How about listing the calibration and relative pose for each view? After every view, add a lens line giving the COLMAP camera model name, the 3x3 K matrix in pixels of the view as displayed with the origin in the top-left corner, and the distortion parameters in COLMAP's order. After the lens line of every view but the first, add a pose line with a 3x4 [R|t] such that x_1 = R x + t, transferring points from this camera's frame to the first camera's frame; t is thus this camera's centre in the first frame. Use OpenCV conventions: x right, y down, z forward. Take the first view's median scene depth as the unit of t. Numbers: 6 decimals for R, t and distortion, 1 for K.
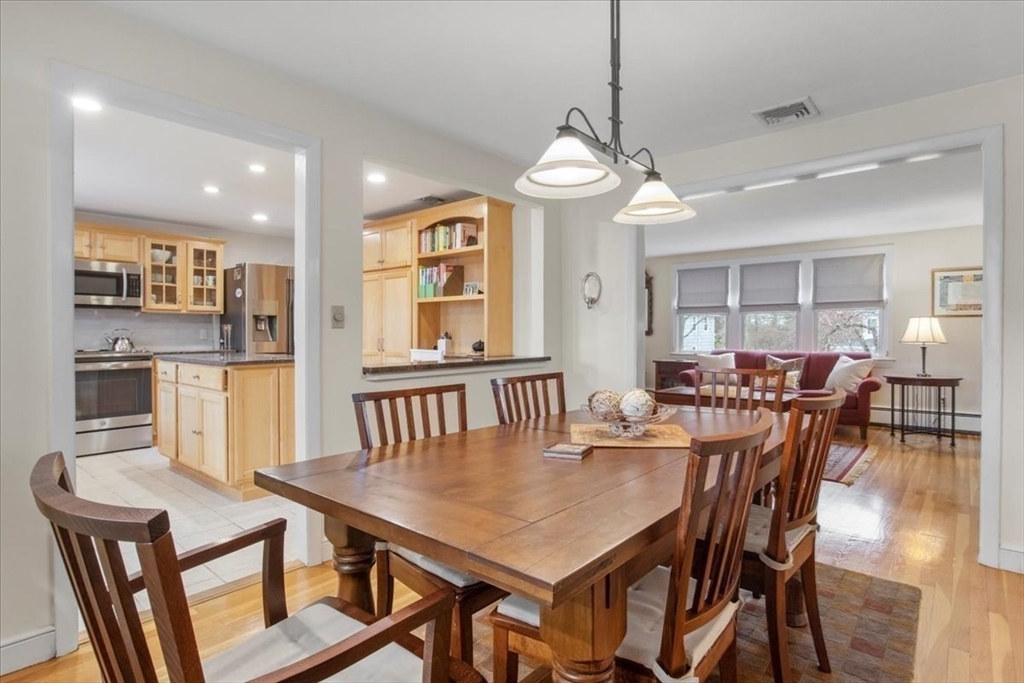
lens RADIAL K [[508.4, 0, 524.9], [0, 508.4, 334.9], [0, 0, 1]] dist [-0.000798, -0.000013]
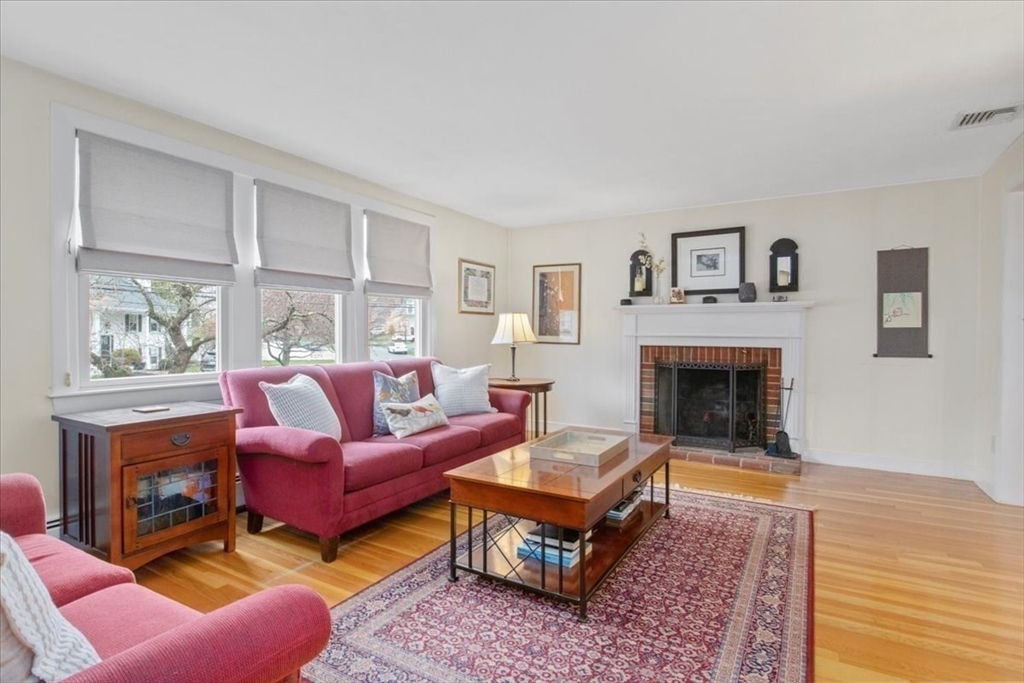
lens RADIAL K [[508.4, 0, 524.9], [0, 508.4, 334.9], [0, 0, 1]] dist [-0.000798, -0.000013]
pose [[-0.168378, -0.006719, 0.985700, -0.059944], [0.007491, 0.999939, 0.008096, -0.004565], [-0.985694, 0.008747, -0.168317, 0.989195]]
